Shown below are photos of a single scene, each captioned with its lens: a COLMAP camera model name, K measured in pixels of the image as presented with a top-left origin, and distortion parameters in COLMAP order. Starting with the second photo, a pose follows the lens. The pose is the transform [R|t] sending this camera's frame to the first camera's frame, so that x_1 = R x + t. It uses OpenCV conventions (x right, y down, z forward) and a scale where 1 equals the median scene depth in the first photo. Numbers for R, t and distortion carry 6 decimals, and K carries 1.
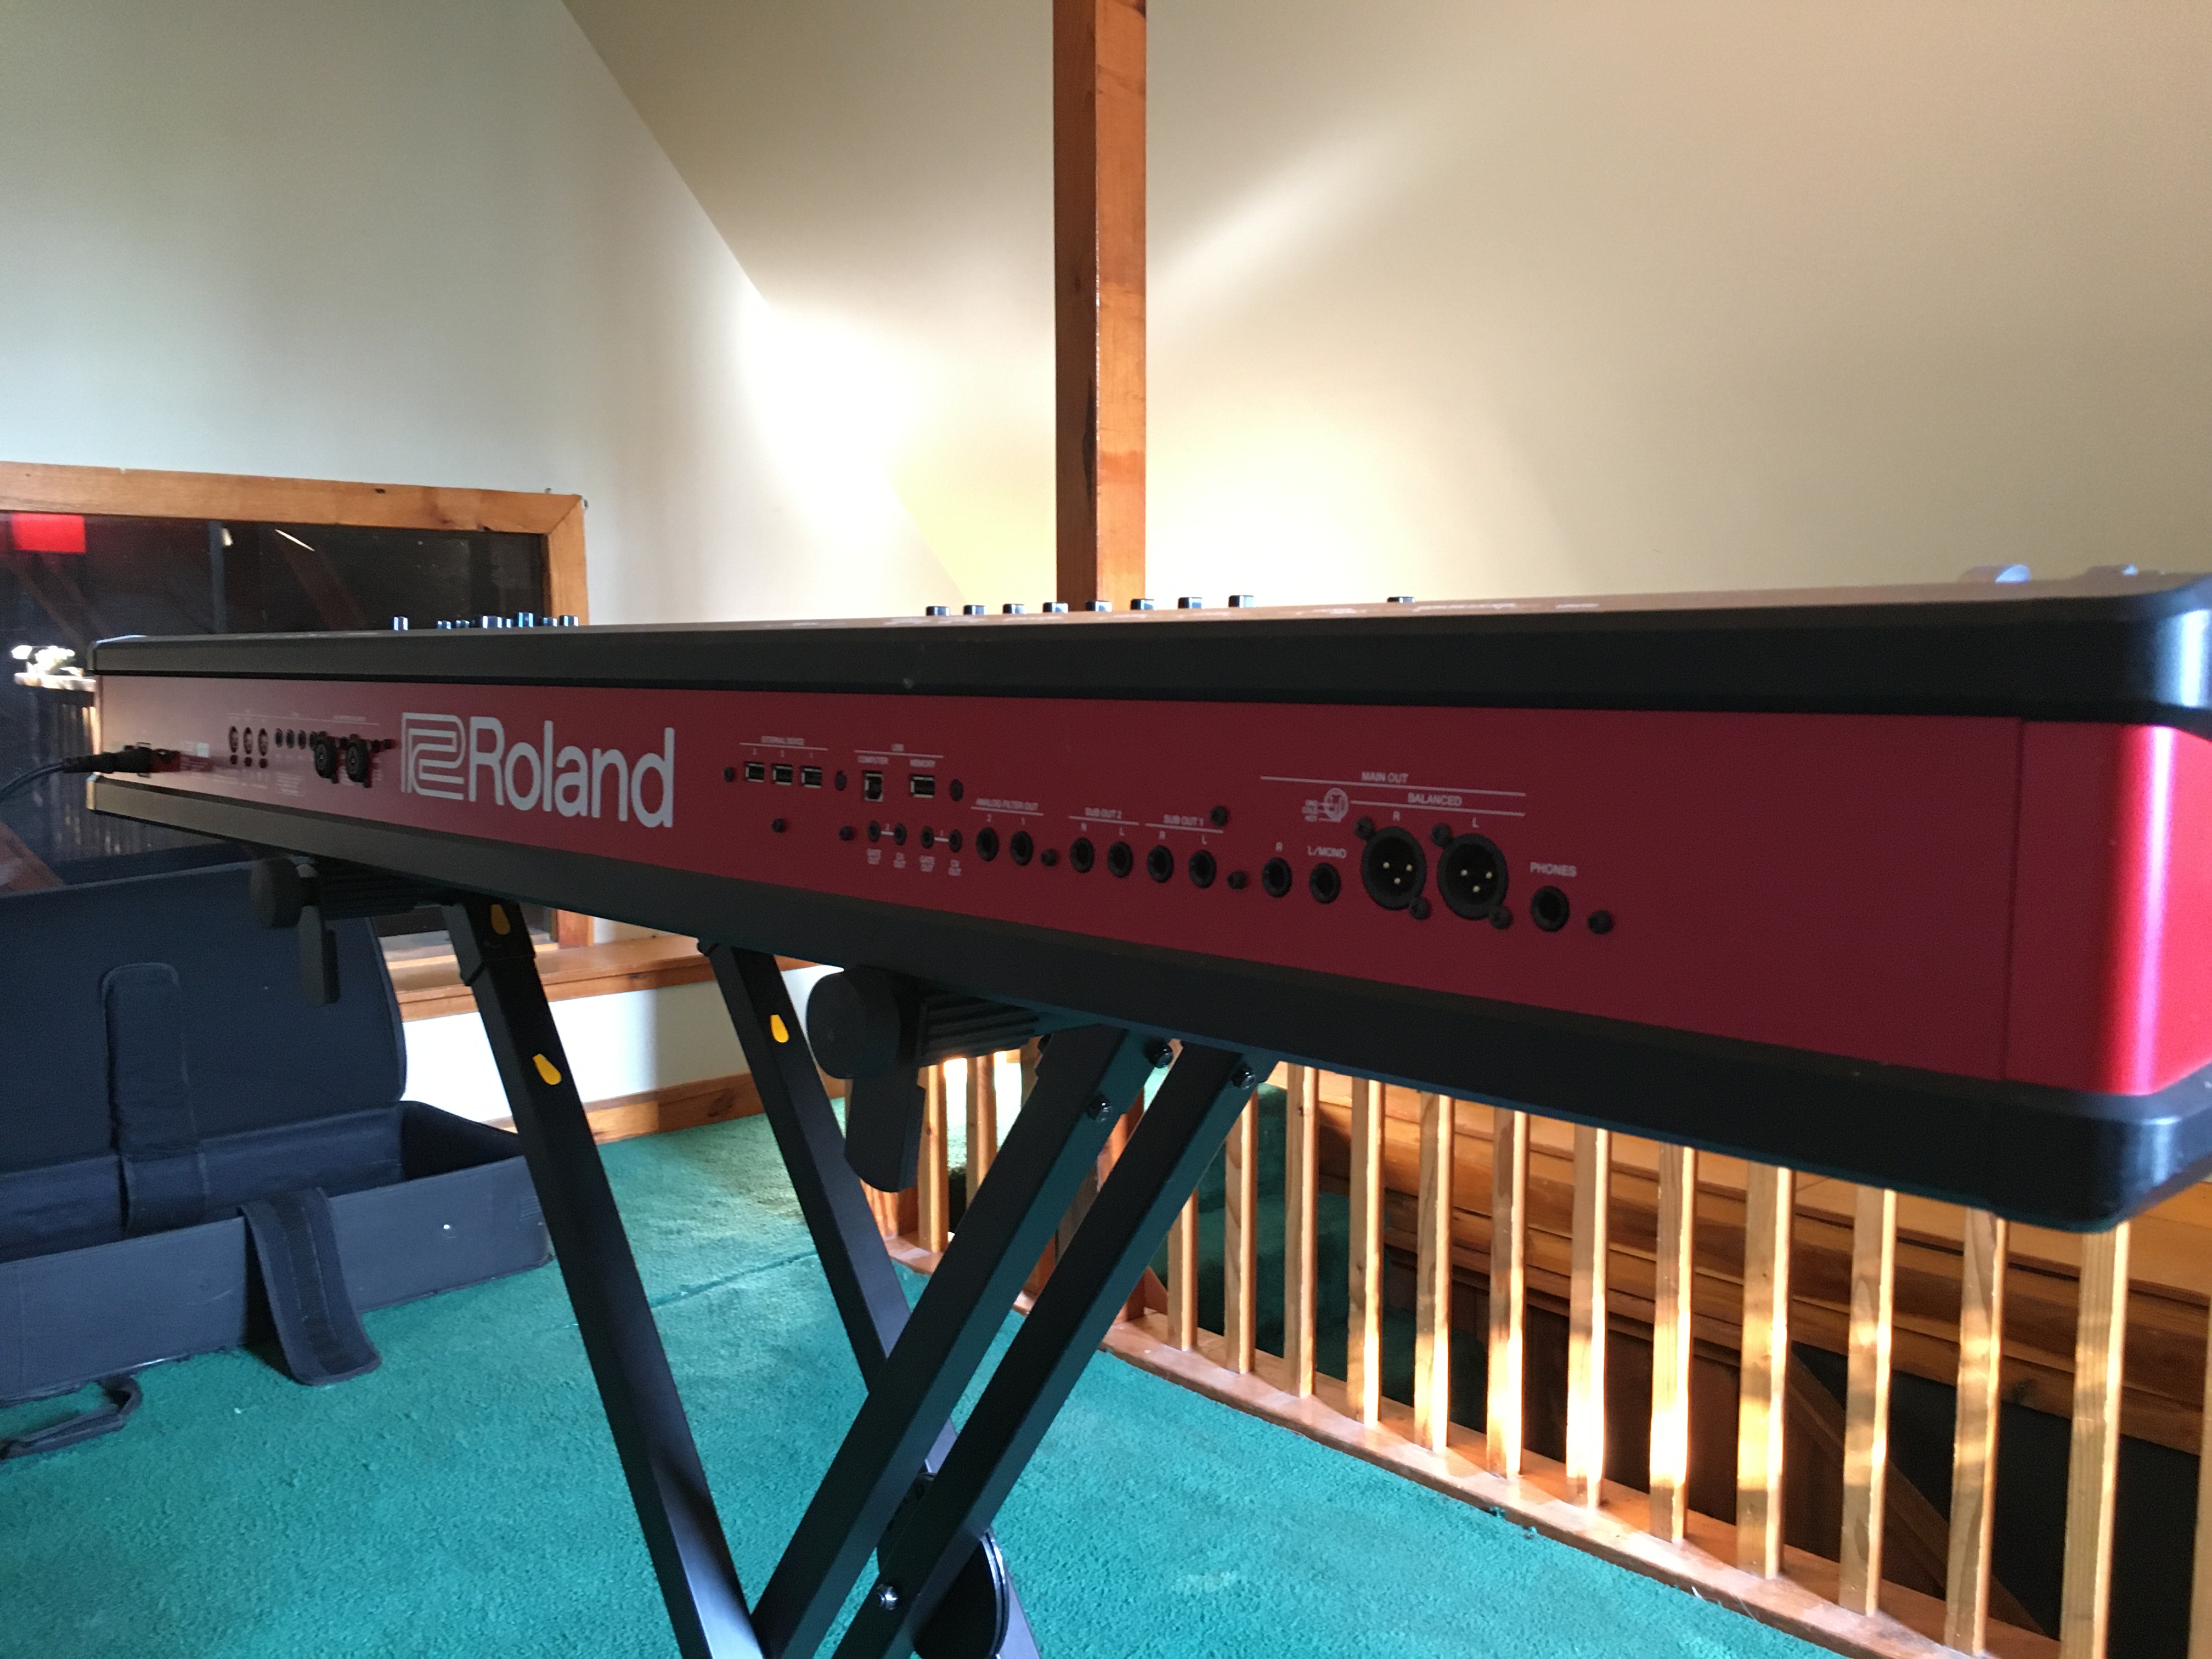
lens RADIAL K [[1956.6, 0, 1097.1], [0, 1956.6, 831.8], [0, 0, 1]] dist [0.074630, -0.115227]
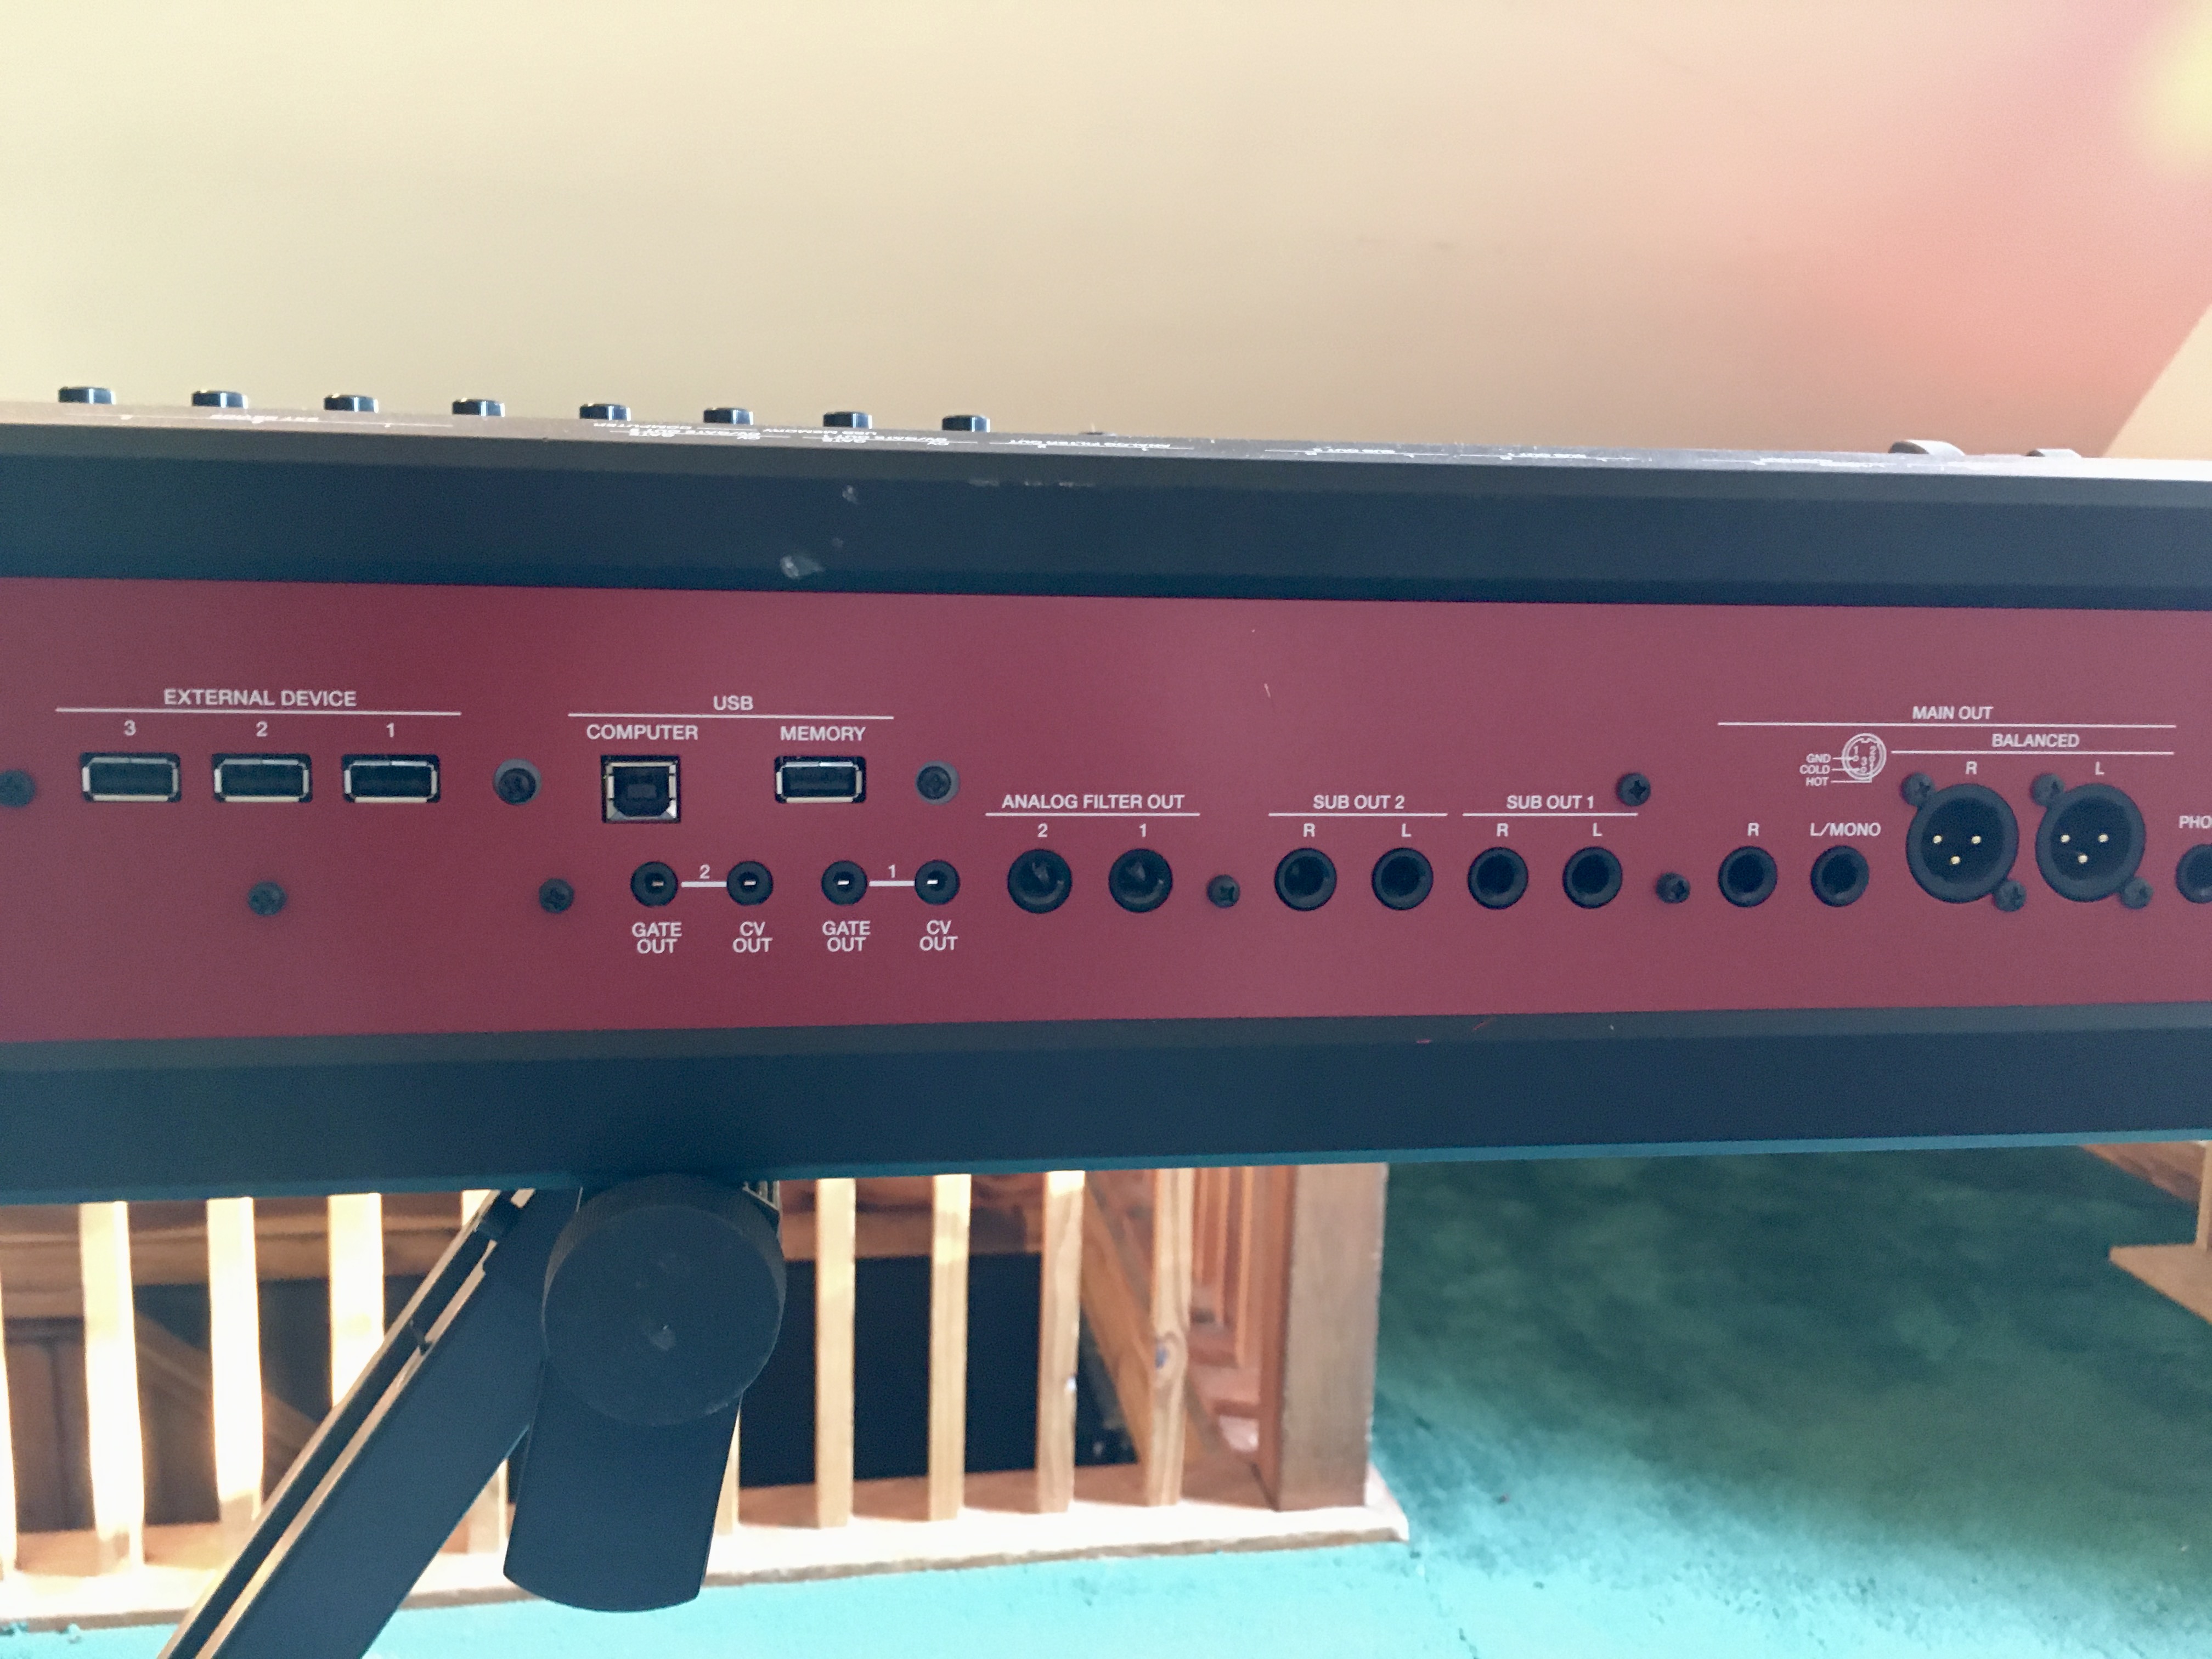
lens RADIAL K [[1956.6, 0, 1107.6], [0, 1956.6, 827.1], [0, 0, 1]] dist [0.074630, -0.115227]
pose [[0.548040, -0.119338, 0.827896, -0.427343], [0.053160, 0.992739, 0.107909, -0.056706], [-0.834761, -0.015127, 0.550404, 0.628622]]
